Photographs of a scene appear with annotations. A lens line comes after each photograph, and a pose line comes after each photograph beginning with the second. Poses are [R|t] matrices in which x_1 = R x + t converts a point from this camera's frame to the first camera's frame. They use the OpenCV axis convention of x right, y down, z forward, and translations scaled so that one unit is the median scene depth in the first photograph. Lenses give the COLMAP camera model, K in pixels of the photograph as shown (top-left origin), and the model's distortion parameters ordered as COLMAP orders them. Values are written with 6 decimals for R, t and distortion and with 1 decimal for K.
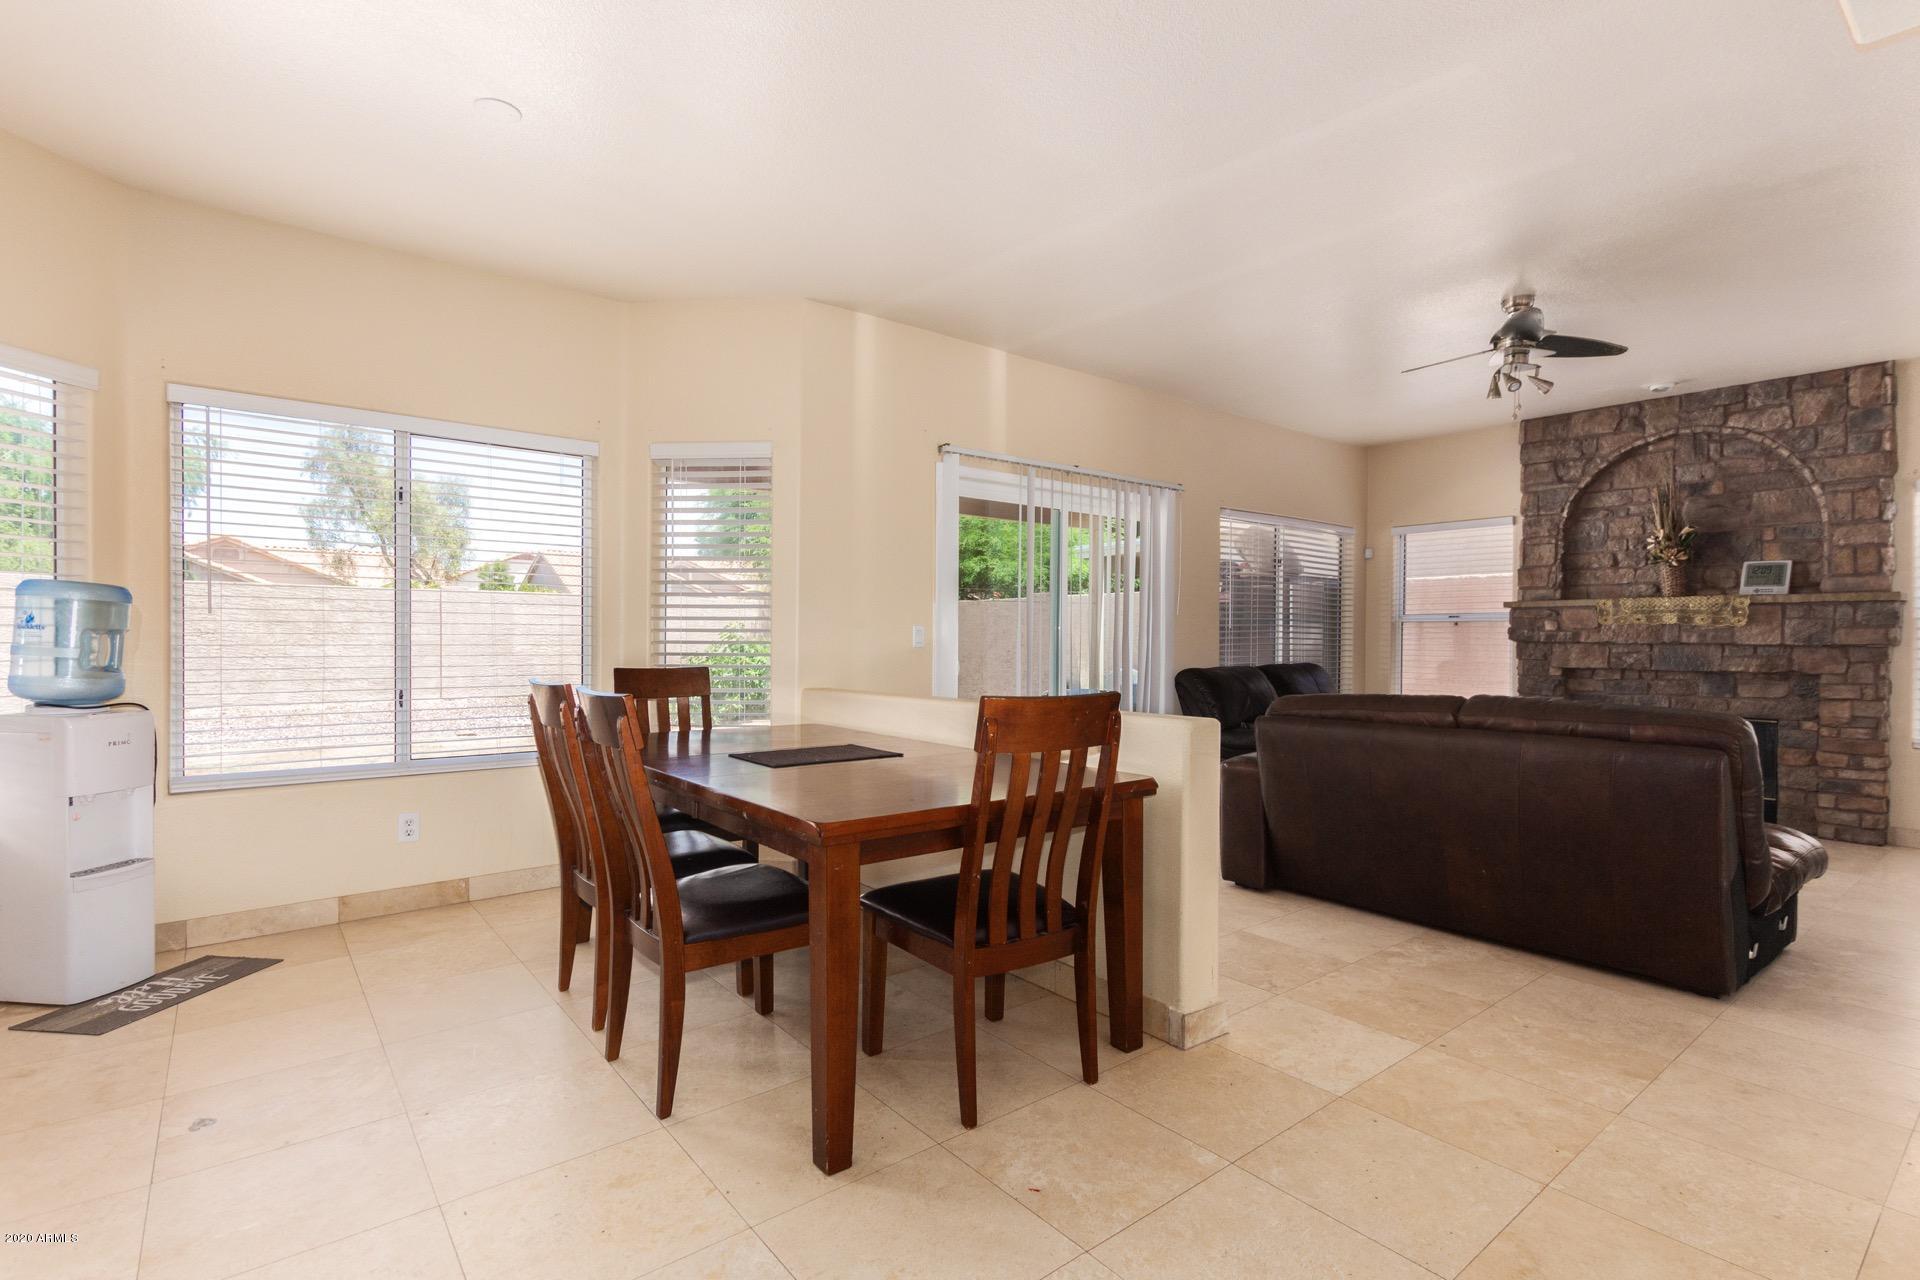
lens RADIAL K [[916.8, 0, 982.8], [0, 916.8, 650.5], [0, 0, 1]] dist [0.014803, -0.004088]
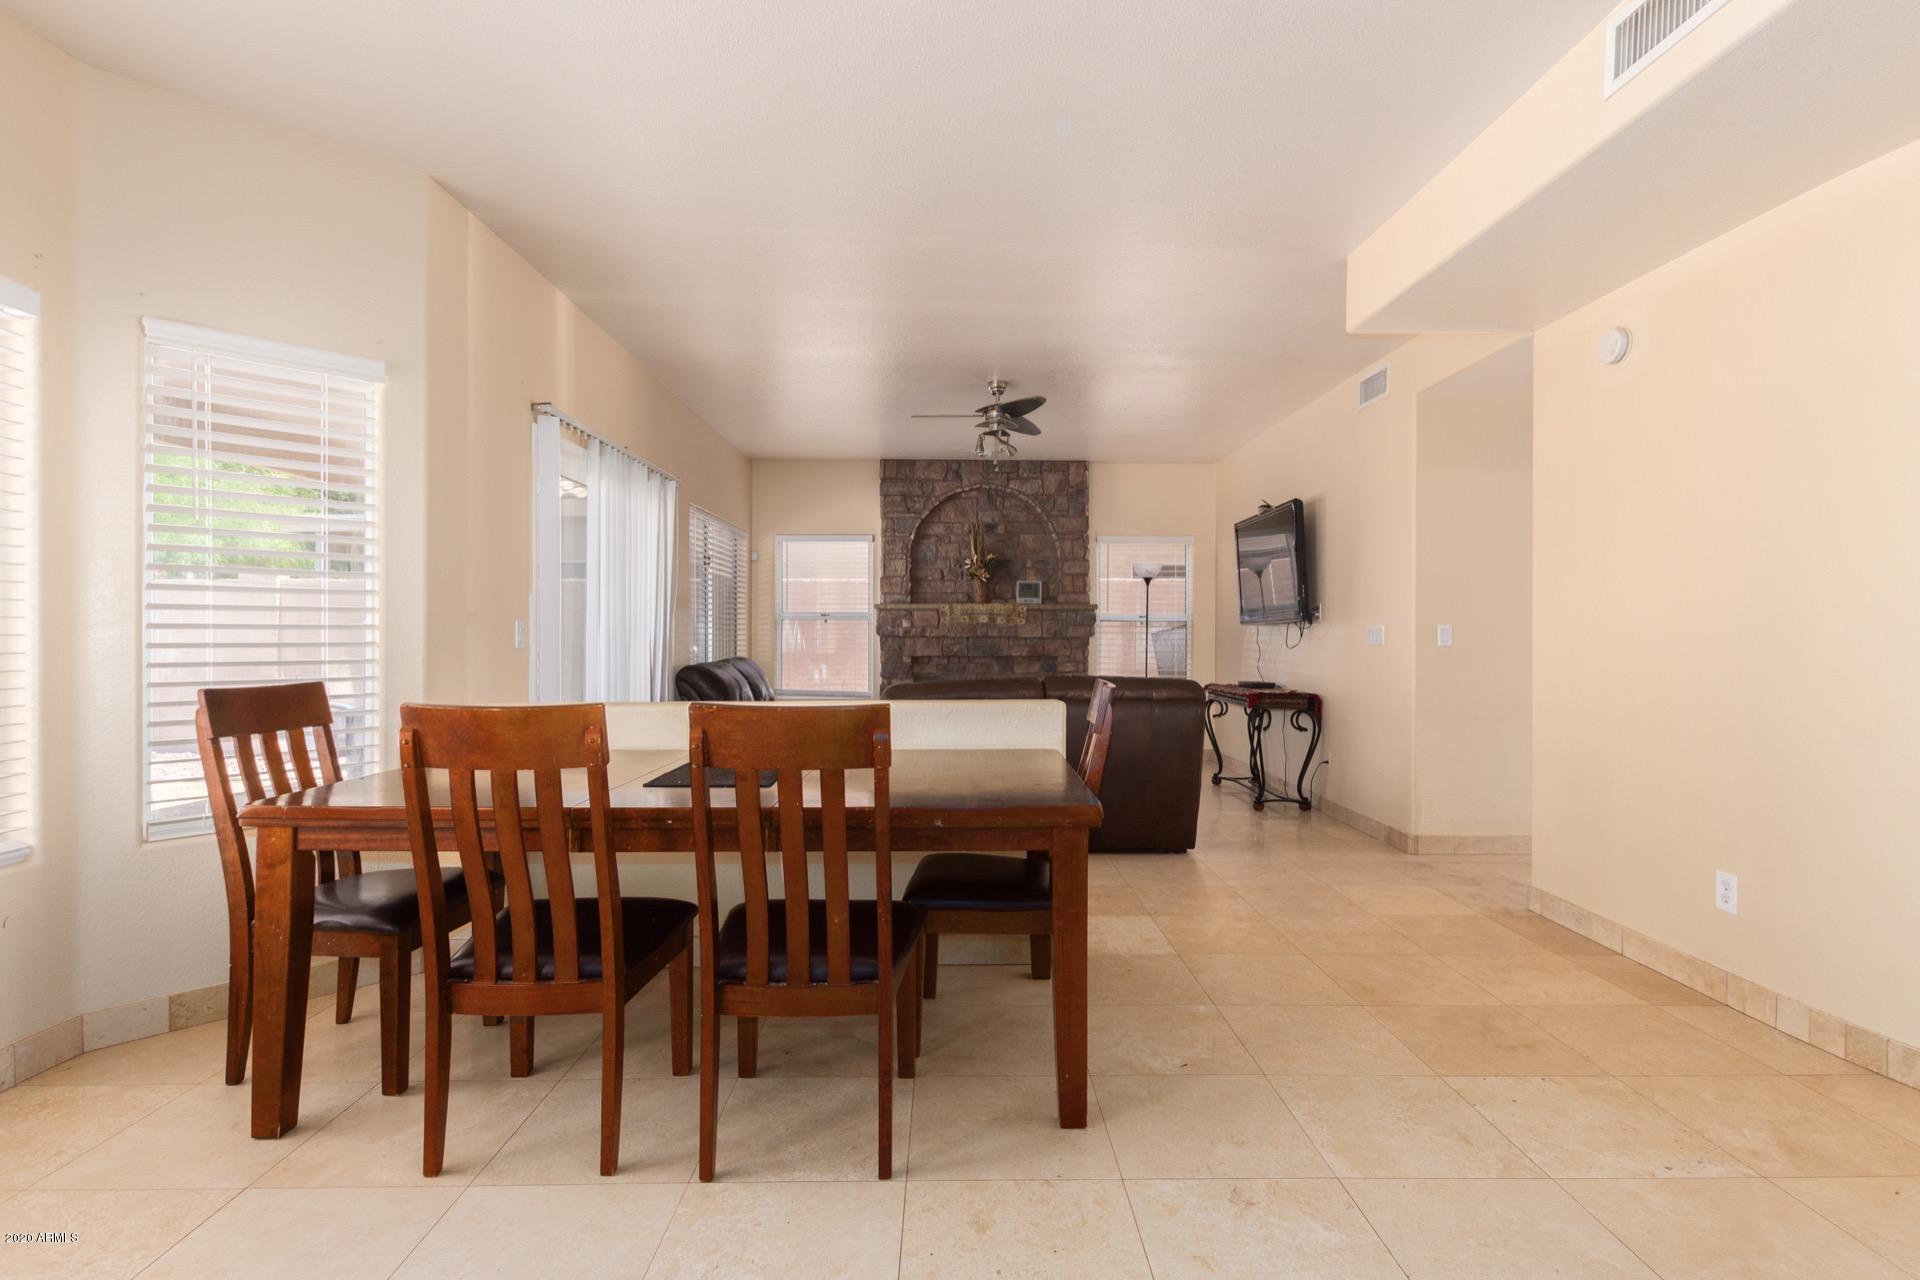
lens RADIAL K [[916.8, 0, 955.9], [0, 916.8, 668.7], [0, 0, 1]] dist [0.014803, -0.004088]
pose [[0.632355, -0.033642, 0.773948, -0.371668], [0.012379, 0.999368, 0.033326, -0.005915], [-0.774580, -0.011493, 0.632372, 0.145440]]
